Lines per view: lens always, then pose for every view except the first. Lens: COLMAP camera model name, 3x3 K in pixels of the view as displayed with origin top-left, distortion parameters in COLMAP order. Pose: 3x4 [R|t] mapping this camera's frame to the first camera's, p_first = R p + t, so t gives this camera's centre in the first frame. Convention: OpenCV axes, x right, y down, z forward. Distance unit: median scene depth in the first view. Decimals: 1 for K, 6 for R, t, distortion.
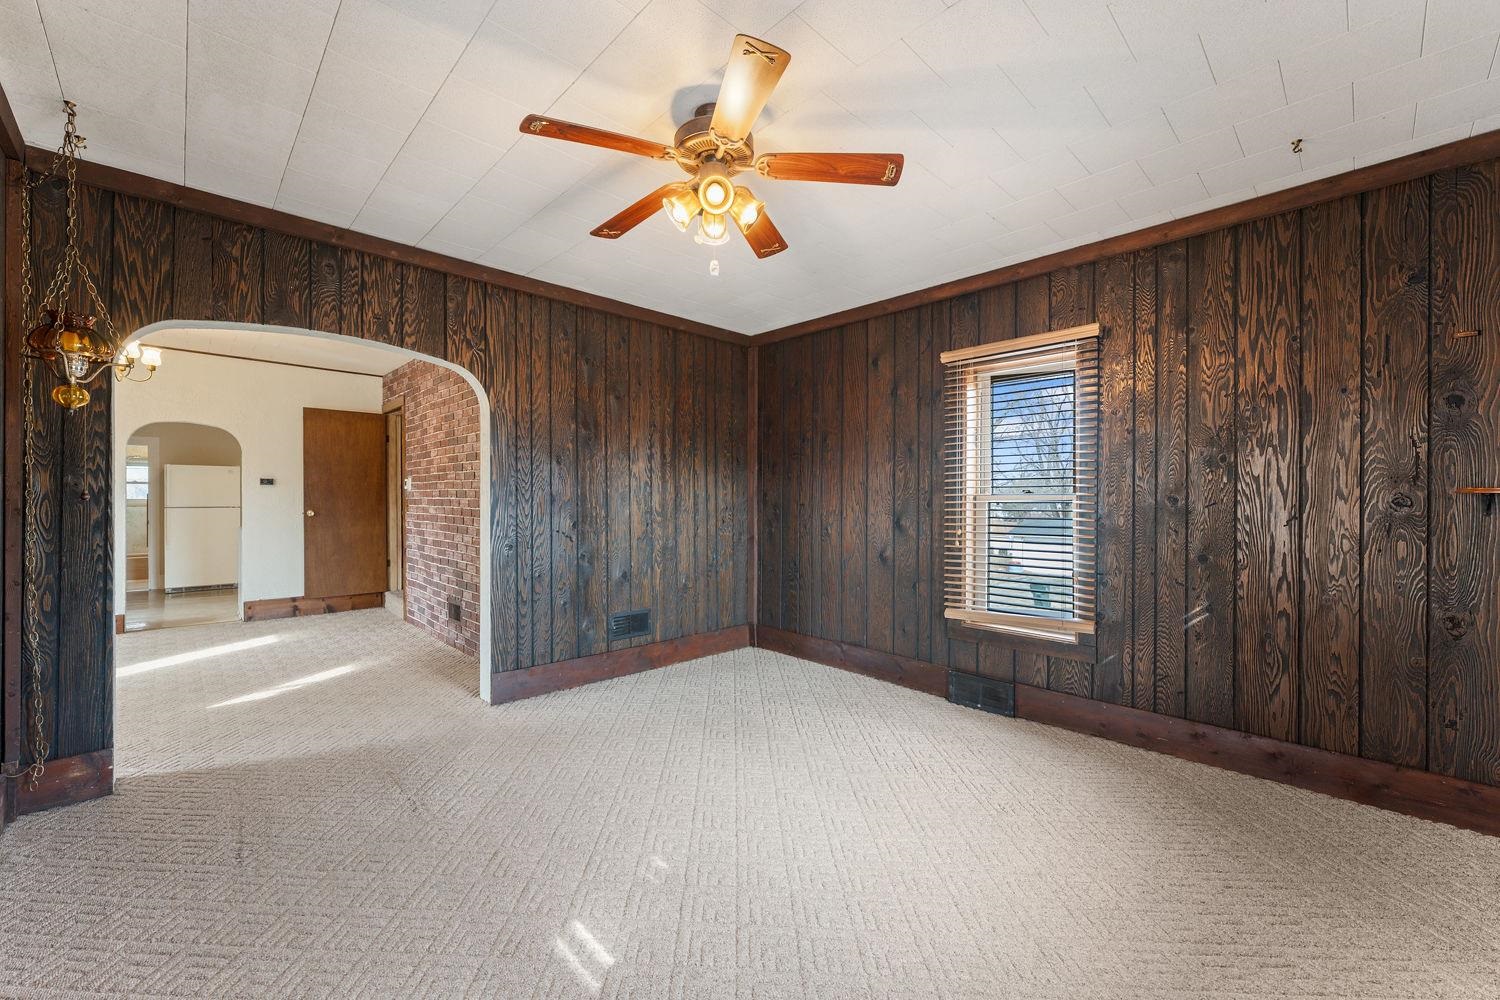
lens RADIAL K [[596.8, 0, 720.2], [0, 596.8, 500.3], [0, 0, 1]] dist [0.000876, -0.000015]
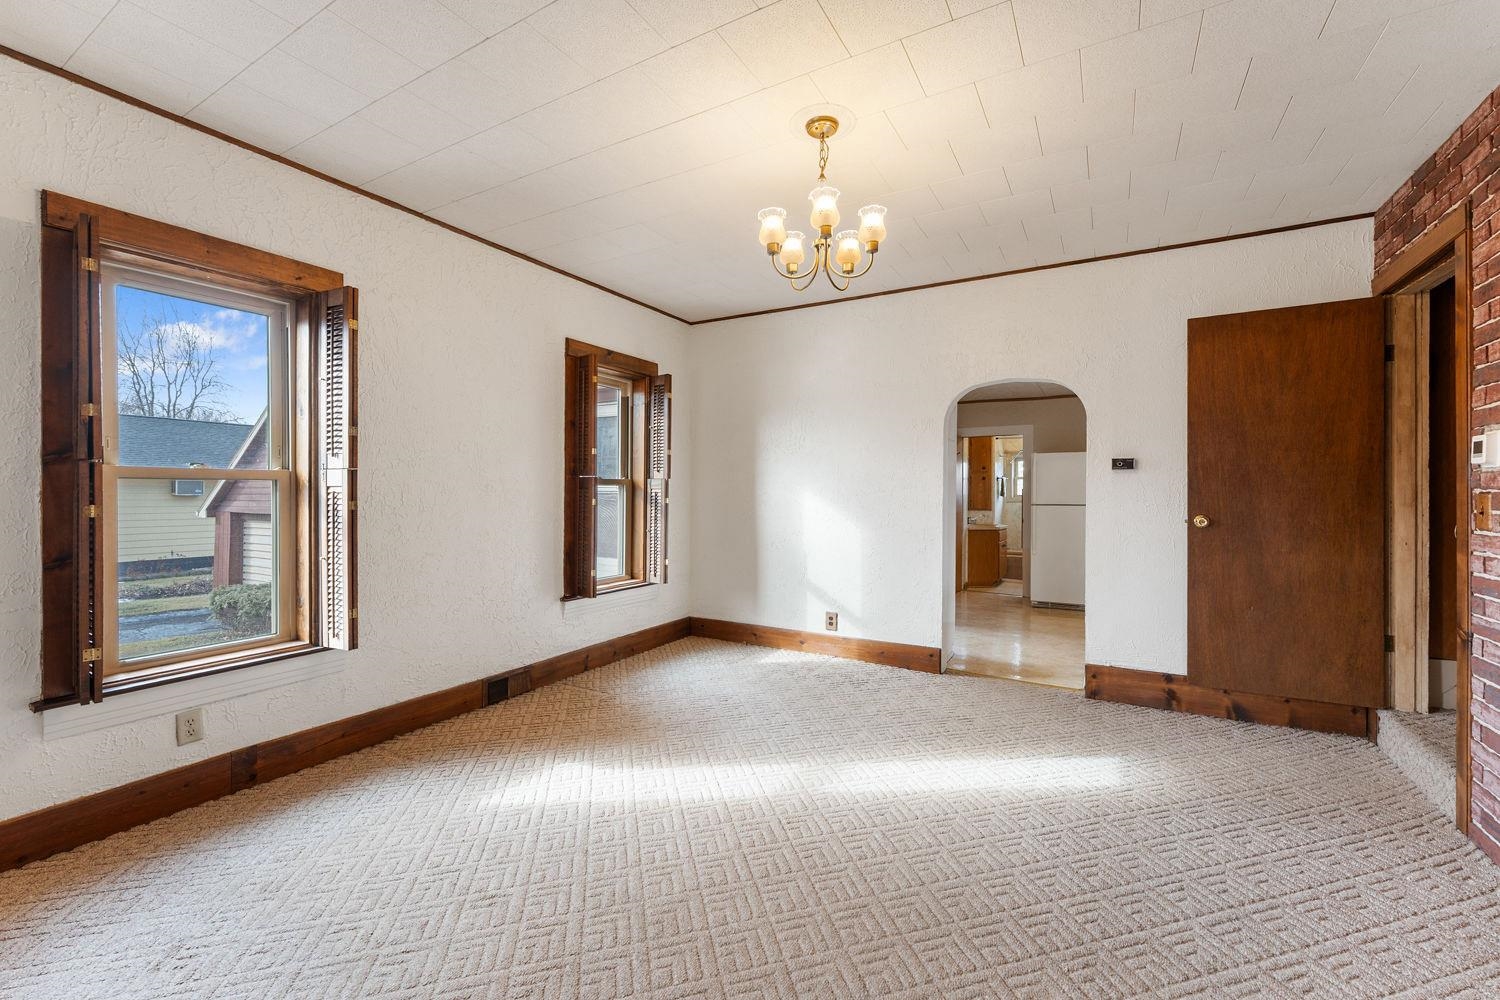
lens RADIAL K [[596.8, 0, 744.9], [0, 596.8, 498.6], [0, 0, 1]] dist [0.000876, -0.000015]
pose [[0.285892, 0.006782, -0.958238, -0.442208], [-0.003092, 0.999976, 0.006155, -0.000123], [0.958257, 0.001203, 0.285906, 0.690906]]
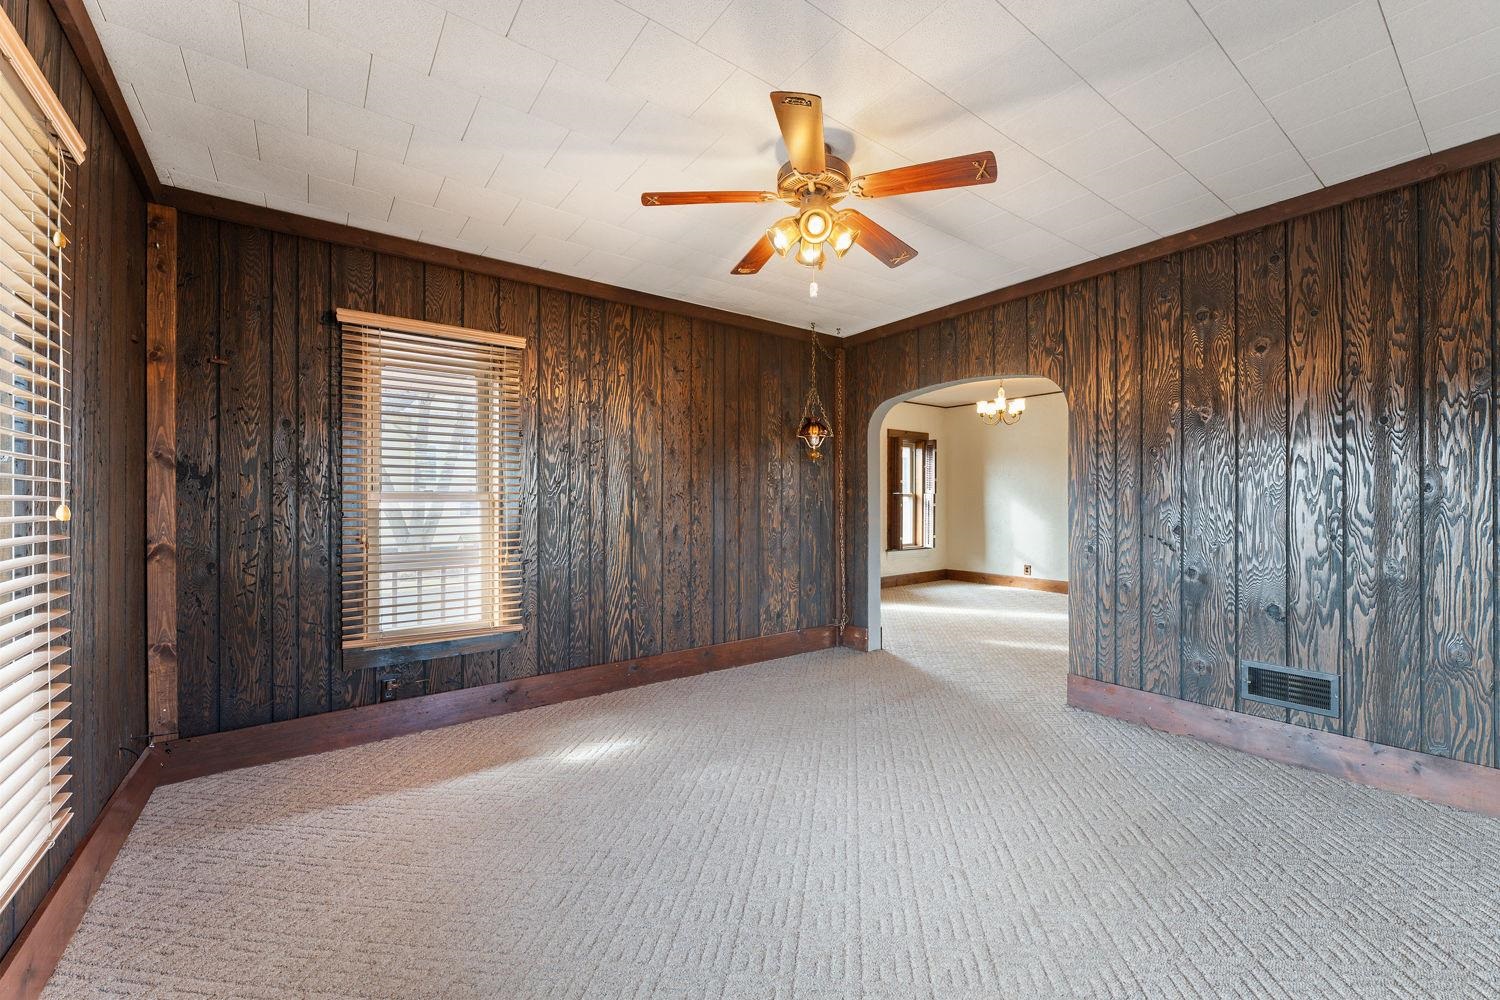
lens RADIAL K [[596.8, 0, 755.9], [0, 596.8, 498.3], [0, 0, 1]] dist [0.000876, -0.000015]
pose [[-0.096135, -0.009024, -0.995327, 0.535820], [-0.002508, 0.999958, -0.008824, 0.006353], [0.995365, 0.001648, -0.096153, 0.462394]]
